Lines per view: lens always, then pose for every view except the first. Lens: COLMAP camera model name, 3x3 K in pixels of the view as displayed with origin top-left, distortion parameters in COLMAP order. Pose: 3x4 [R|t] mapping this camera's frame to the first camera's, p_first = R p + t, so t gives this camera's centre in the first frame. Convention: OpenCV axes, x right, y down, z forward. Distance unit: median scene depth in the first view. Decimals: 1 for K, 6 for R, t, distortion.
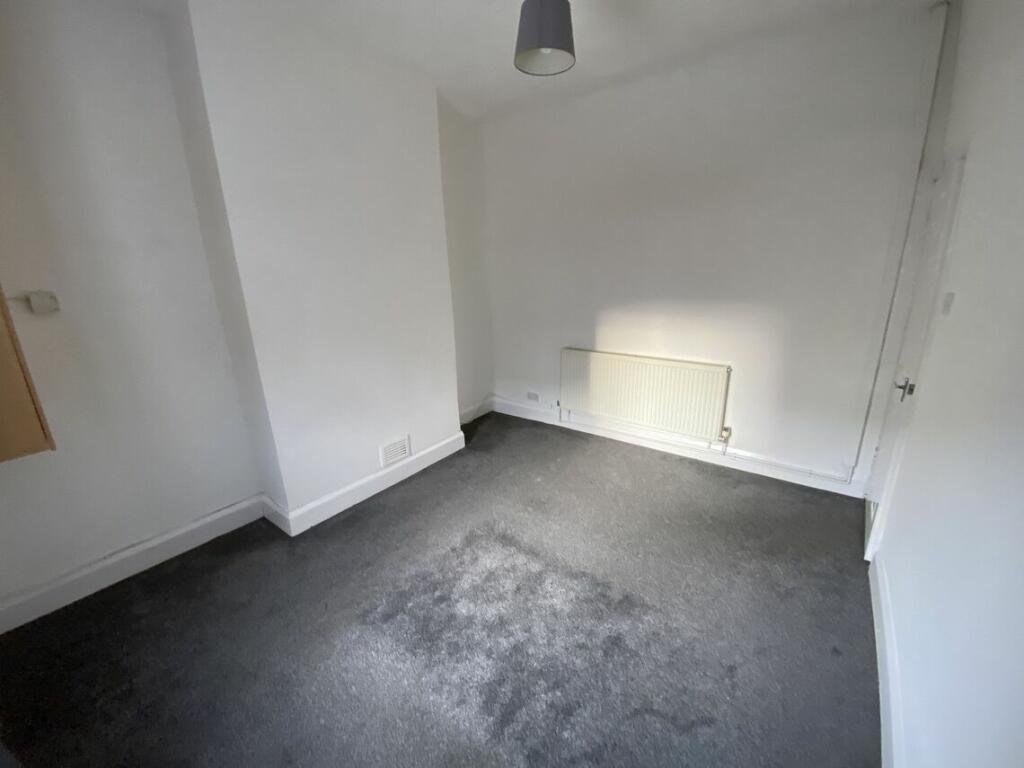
lens RADIAL K [[416.3, 0, 508.3], [0, 416.3, 384.3], [0, 0, 1]] dist [0.018820, -0.019075]
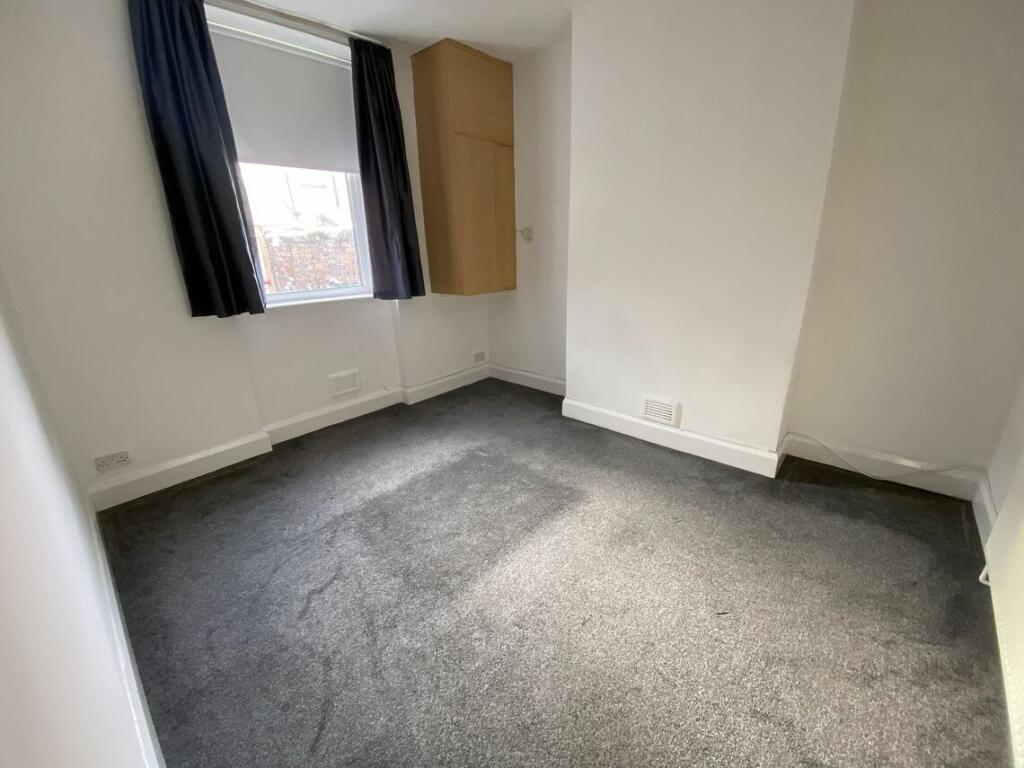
lens RADIAL K [[416.3, 0, 508.3], [0, 416.3, 384.3], [0, 0, 1]] dist [0.018820, -0.019075]
pose [[-0.091186, 0.352247, -0.931454, 0.629884], [-0.254334, 0.896093, 0.363773, -0.151603], [0.962808, 0.270071, 0.007877, 0.676483]]
